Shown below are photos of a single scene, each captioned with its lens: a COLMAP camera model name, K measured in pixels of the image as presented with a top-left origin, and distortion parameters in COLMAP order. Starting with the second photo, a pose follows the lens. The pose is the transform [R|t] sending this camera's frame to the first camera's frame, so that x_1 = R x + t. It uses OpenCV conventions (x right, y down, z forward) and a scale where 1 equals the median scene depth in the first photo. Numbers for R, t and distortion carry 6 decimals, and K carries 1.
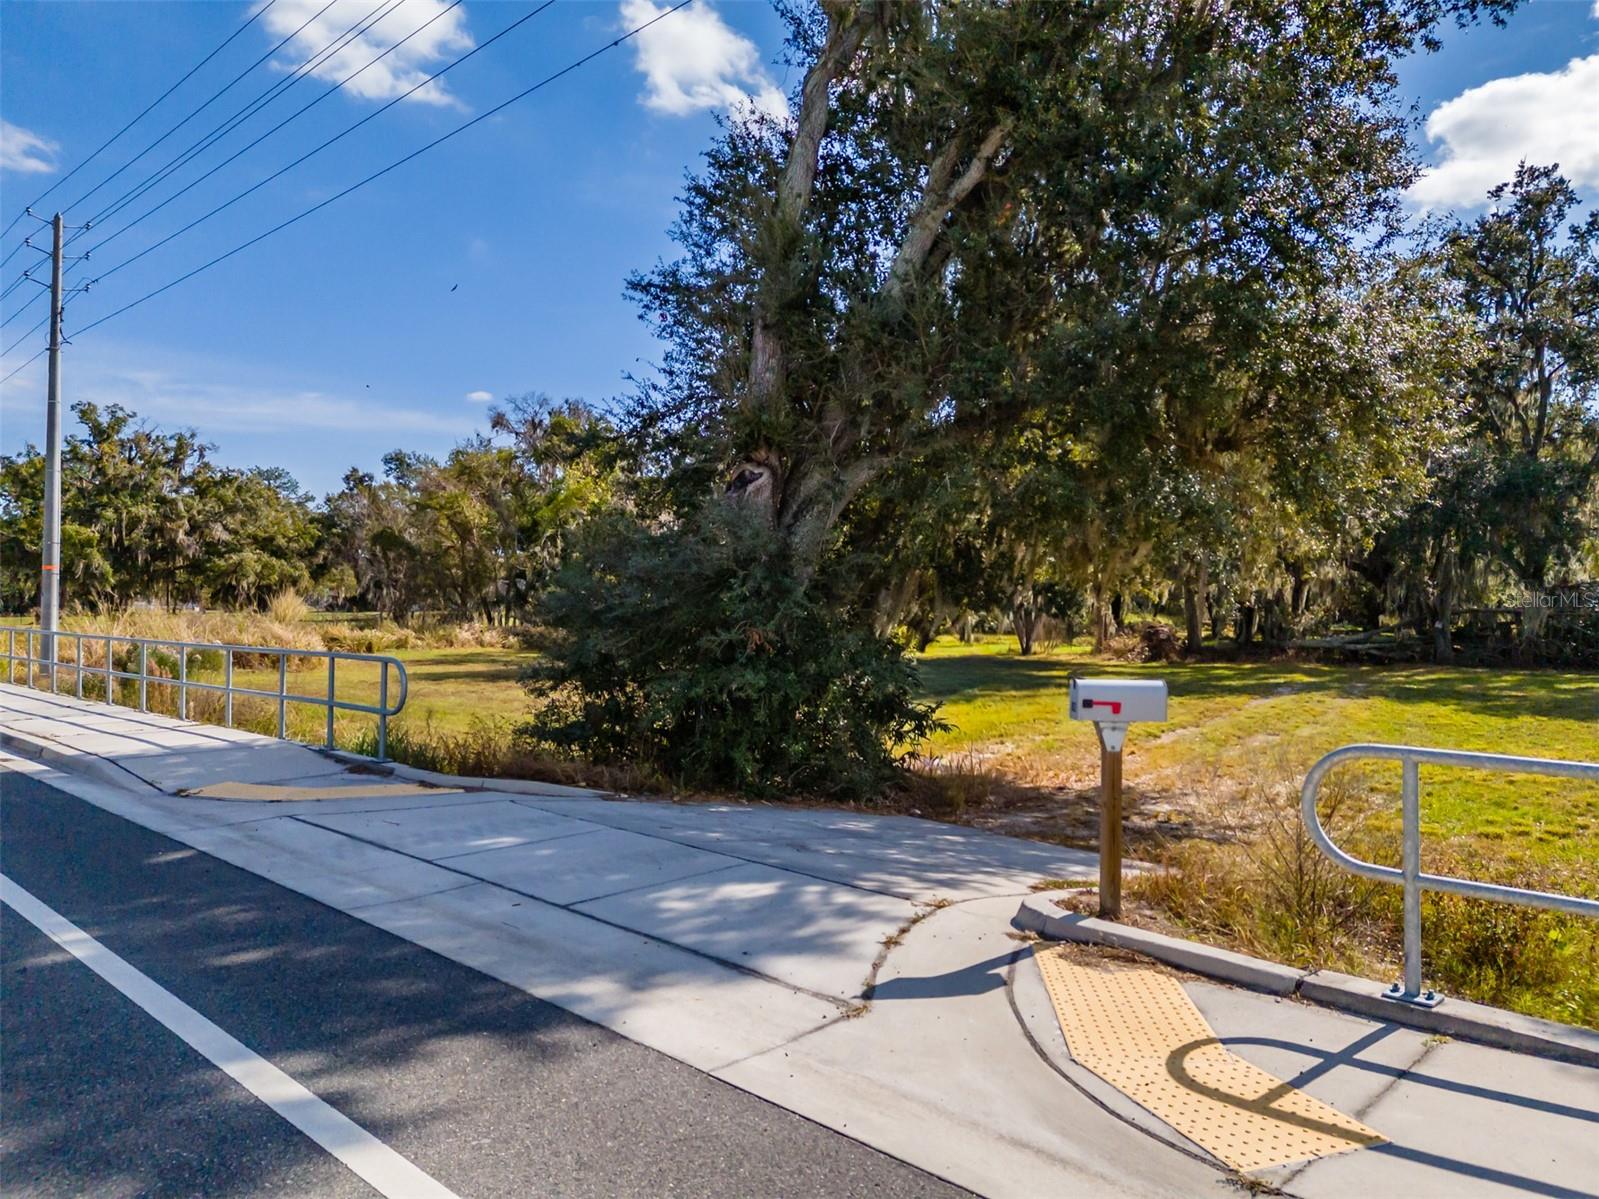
lens RADIAL K [[1165.9, 0, 800.7], [0, 1165.9, 606.7], [0, 0, 1]] dist [0.079984, -0.079613]
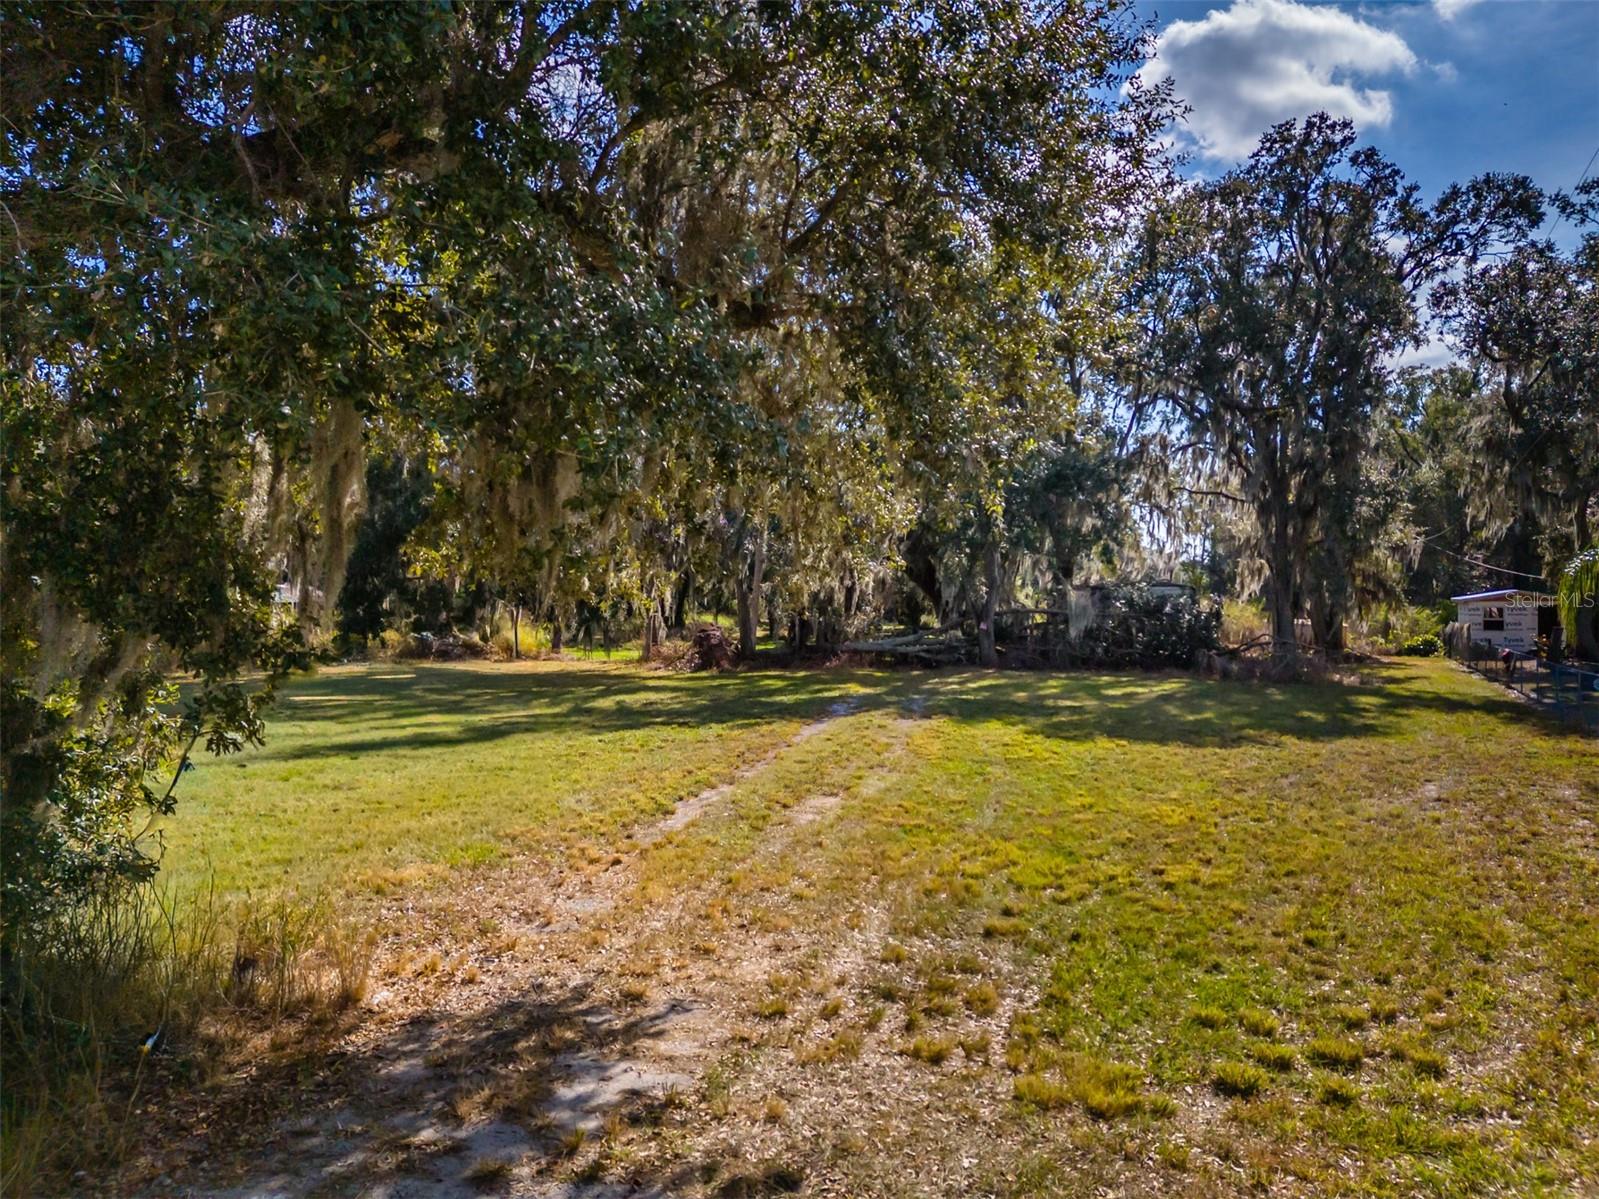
lens RADIAL K [[1159.5, 0, 774.5], [0, 1159.5, 600.6], [0, 0, 1]] dist [0.069794, -0.173319]
pose [[0.943484, -0.003521, 0.331399, 0.077909], [0.005221, 0.999977, -0.004240, -0.002698], [-0.331377, 0.005731, 0.943481, 0.197741]]
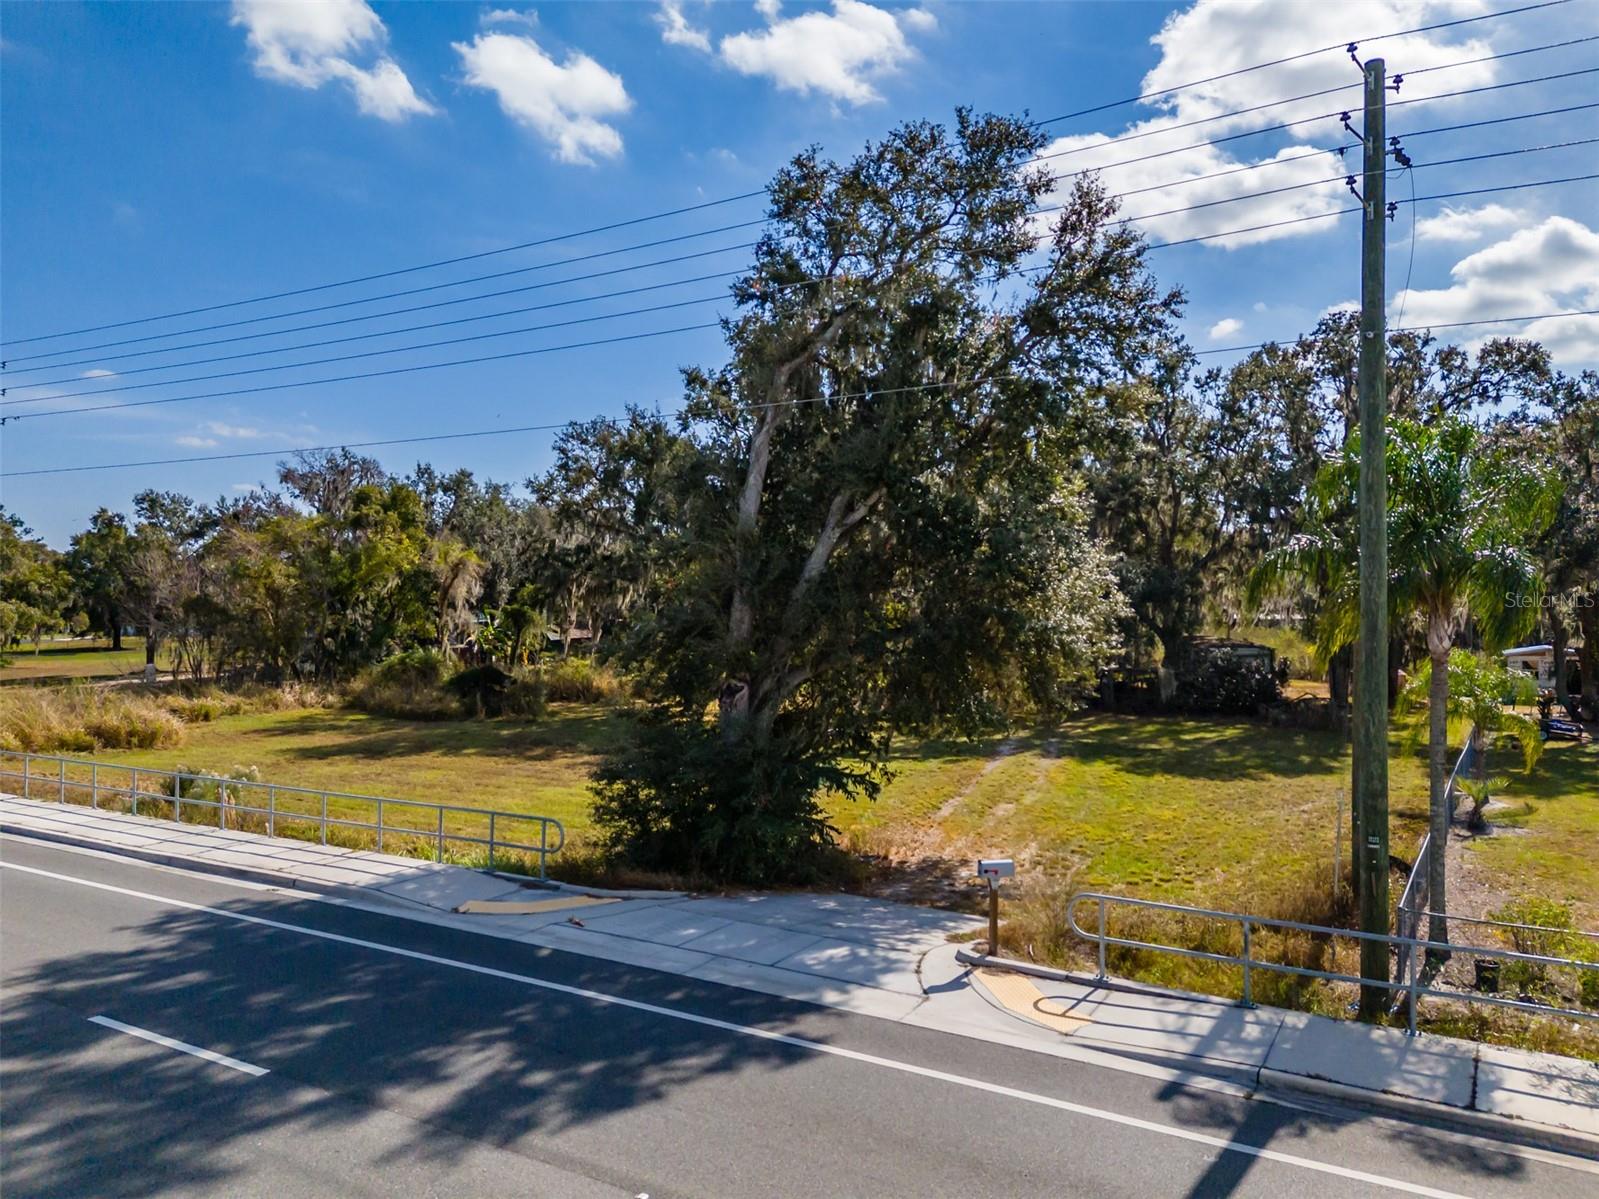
lens RADIAL K [[1165.9, 0, 800.7], [0, 1165.9, 606.7], [0, 0, 1]] dist [0.079984, -0.079613]
pose [[0.971113, -0.002001, 0.238613, -0.123104], [0.002265, 0.999997, -0.000833, -0.080297], [-0.238610, 0.001349, 0.971114, -0.225618]]
